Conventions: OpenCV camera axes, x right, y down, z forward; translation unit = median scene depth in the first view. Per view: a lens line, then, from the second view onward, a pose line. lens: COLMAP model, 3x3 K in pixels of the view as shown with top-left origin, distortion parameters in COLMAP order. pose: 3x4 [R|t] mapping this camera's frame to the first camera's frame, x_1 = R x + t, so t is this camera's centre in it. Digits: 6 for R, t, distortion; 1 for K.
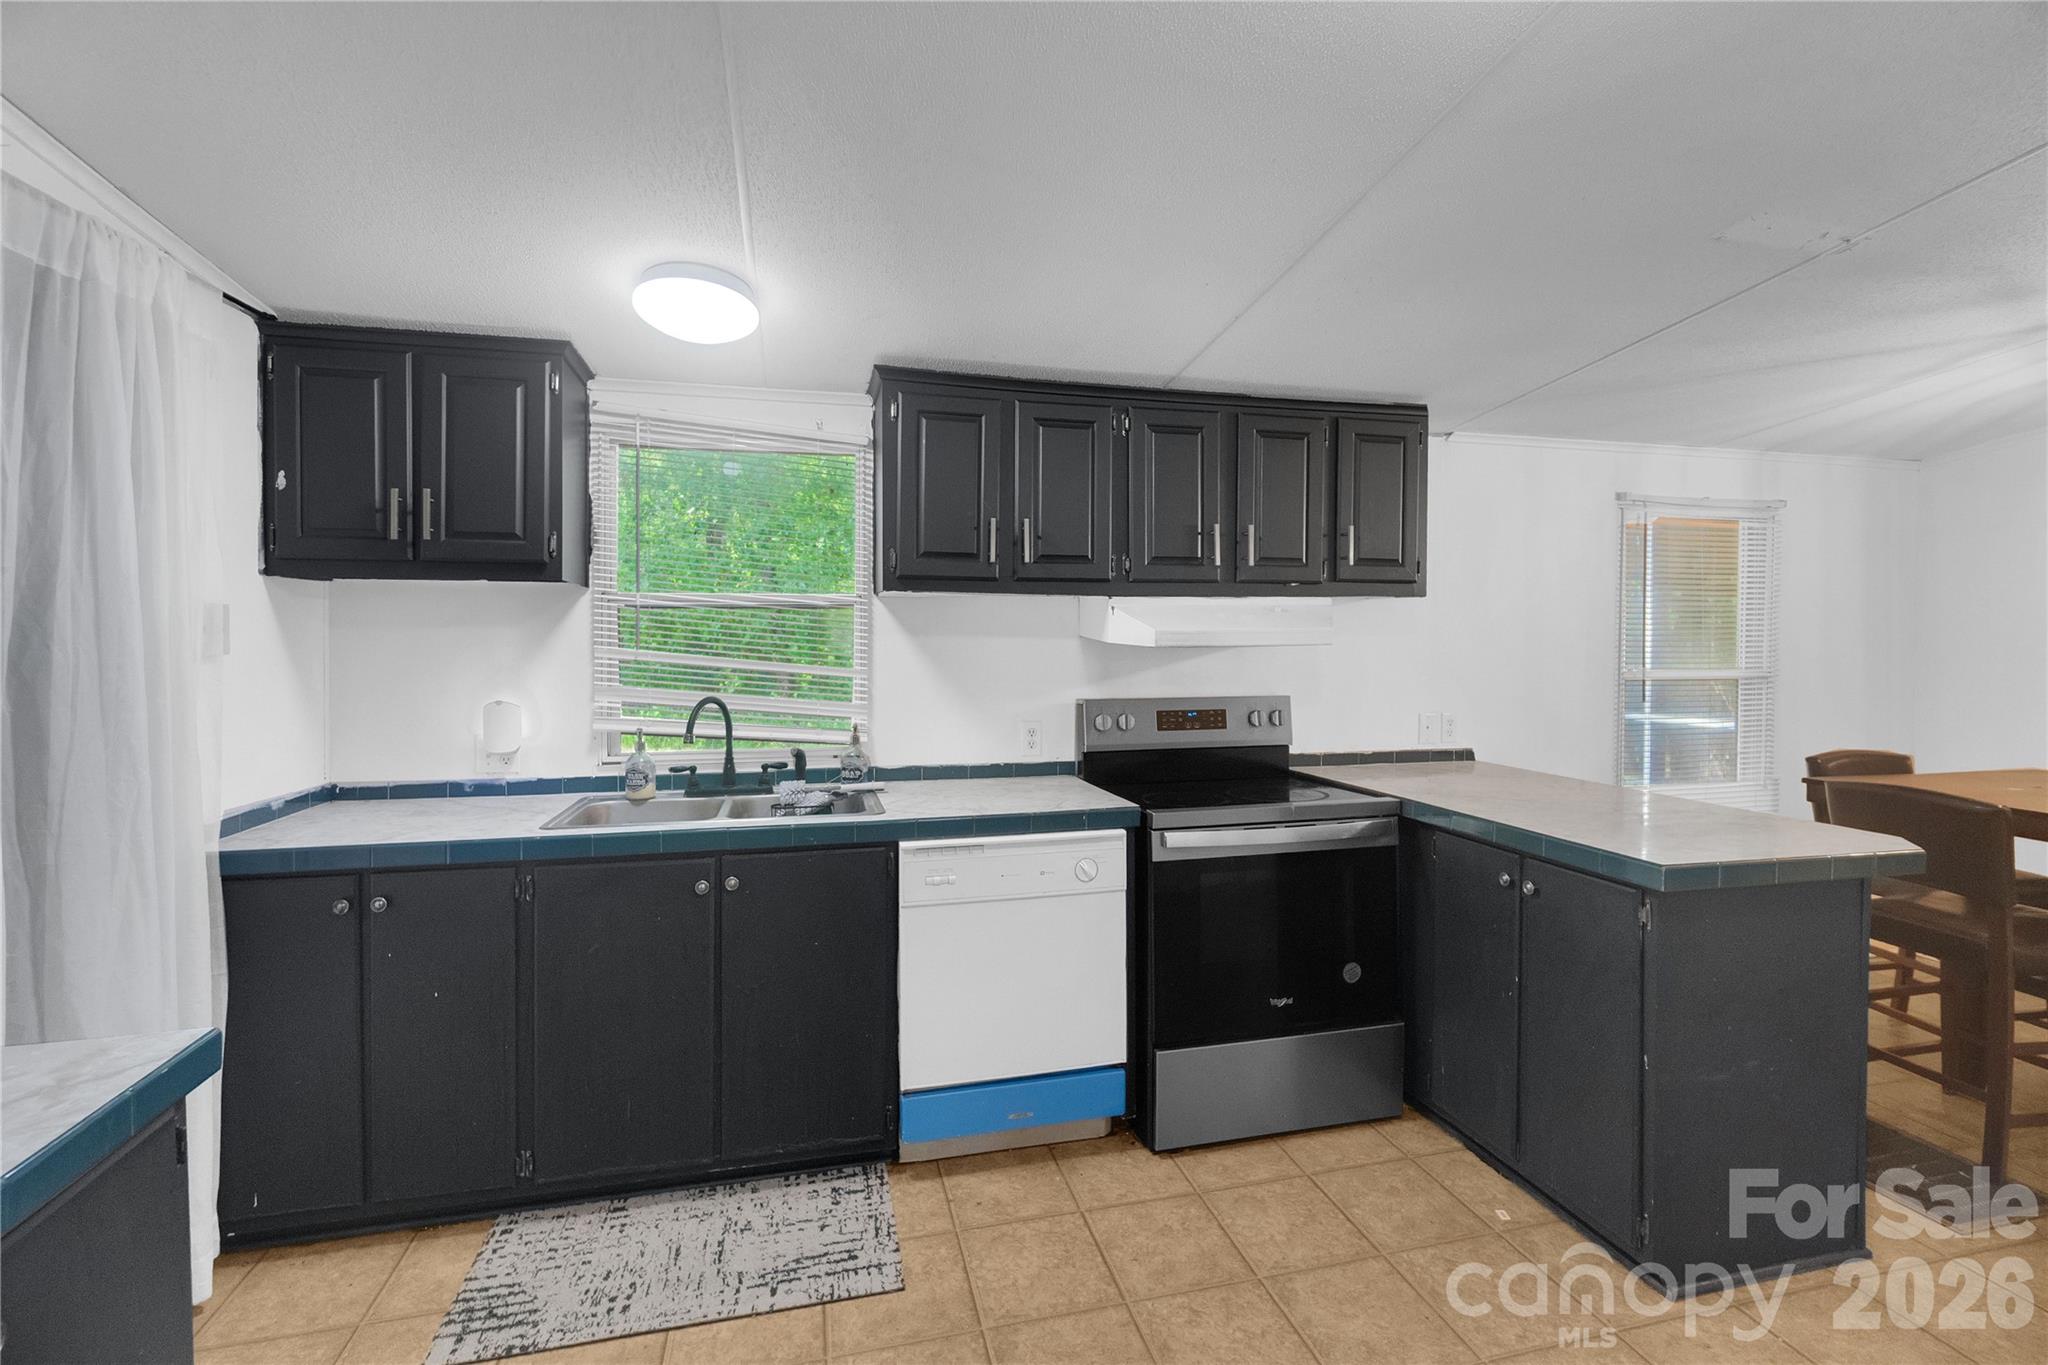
lens RADIAL K [[881.5, 0, 1007.2], [0, 881.5, 644.1], [0, 0, 1]] dist [-0.002983, -0.000701]
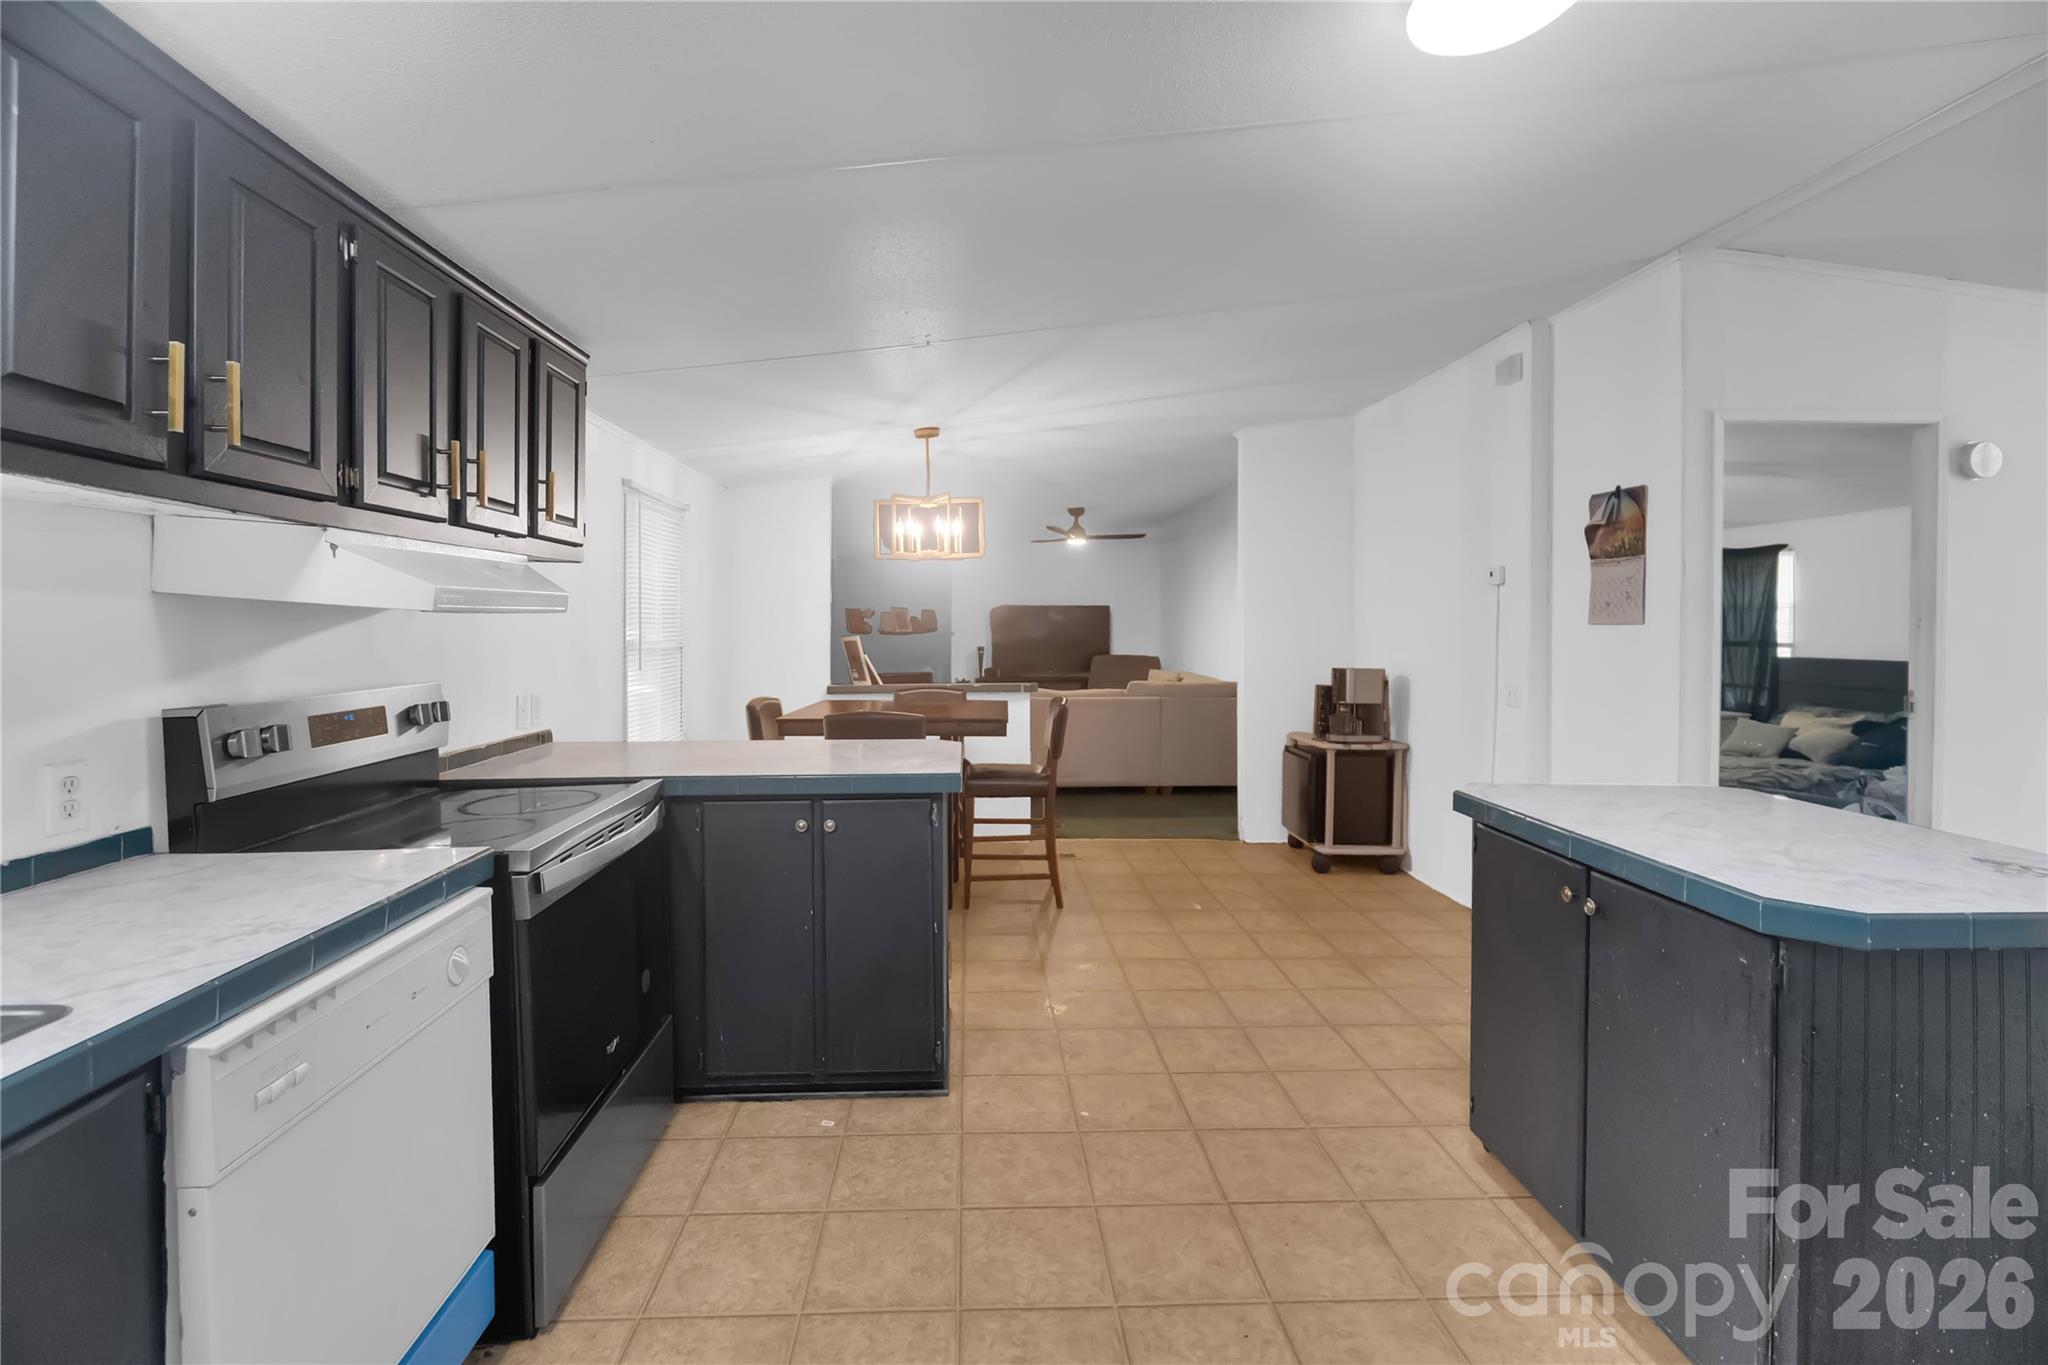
lens RADIAL K [[913.3, 0, 989.3], [0, 913.3, 634.2], [0, 0, 1]] dist [0.000943, 0.000192]
pose [[0.206780, -0.008360, 0.978352, -0.417019], [0.008856, 0.999939, 0.006673, 0.019824], [-0.978347, 0.007284, 0.206841, 0.447070]]
